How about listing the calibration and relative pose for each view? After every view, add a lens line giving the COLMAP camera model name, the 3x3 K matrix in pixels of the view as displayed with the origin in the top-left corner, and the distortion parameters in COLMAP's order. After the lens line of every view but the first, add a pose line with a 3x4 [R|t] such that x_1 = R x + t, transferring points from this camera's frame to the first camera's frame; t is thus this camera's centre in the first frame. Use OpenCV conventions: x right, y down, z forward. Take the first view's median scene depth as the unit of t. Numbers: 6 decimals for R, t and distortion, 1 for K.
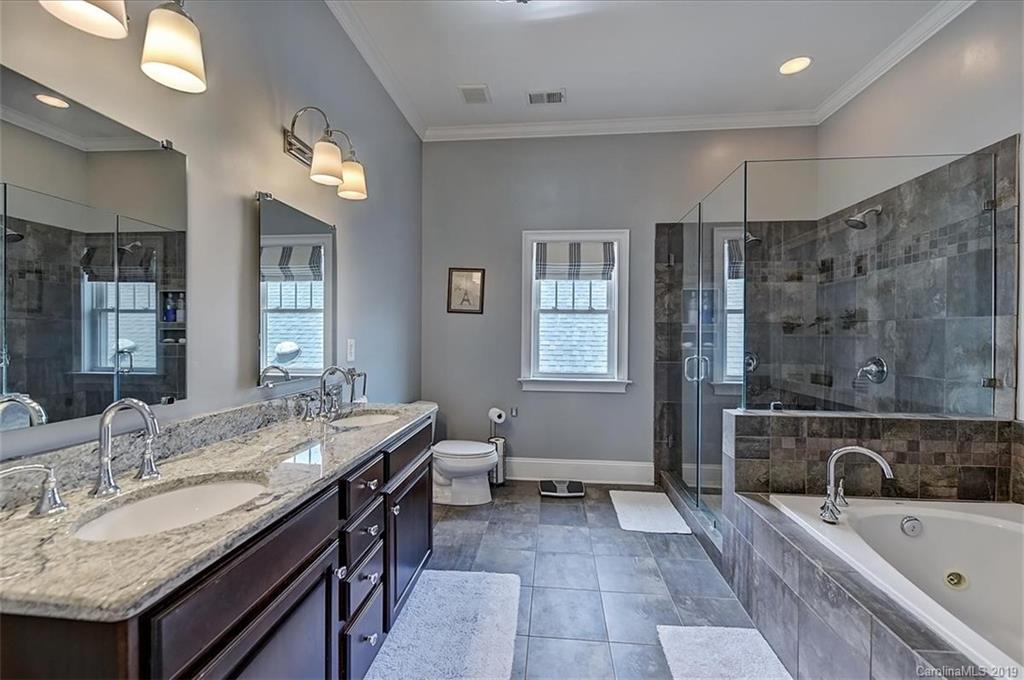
lens RADIAL K [[409.2, 0, 514.2], [0, 409.2, 333.9], [0, 0, 1]] dist [0.001441, -0.000757]
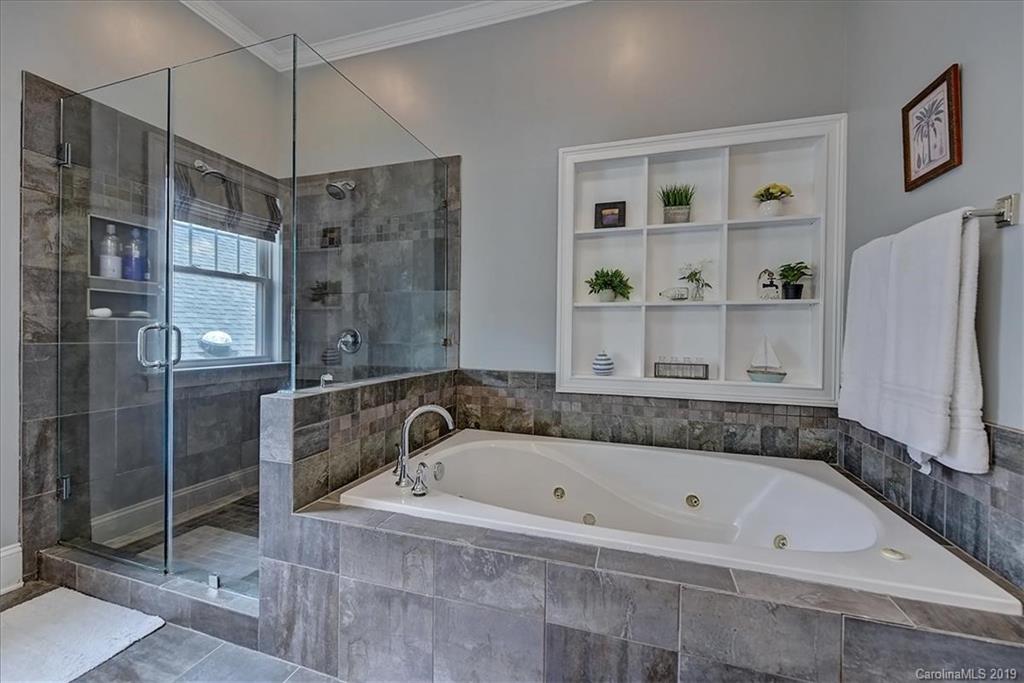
lens RADIAL K [[407.6, 0, 519.7], [0, 407.6, 336.7], [0, 0, 1]] dist [0.002910, -0.001031]
pose [[0.206671, -0.008104, 0.978377, -0.035524], [-0.006420, 0.999933, 0.009638, 0.074630], [-0.978389, -0.008273, 0.206605, 0.425813]]
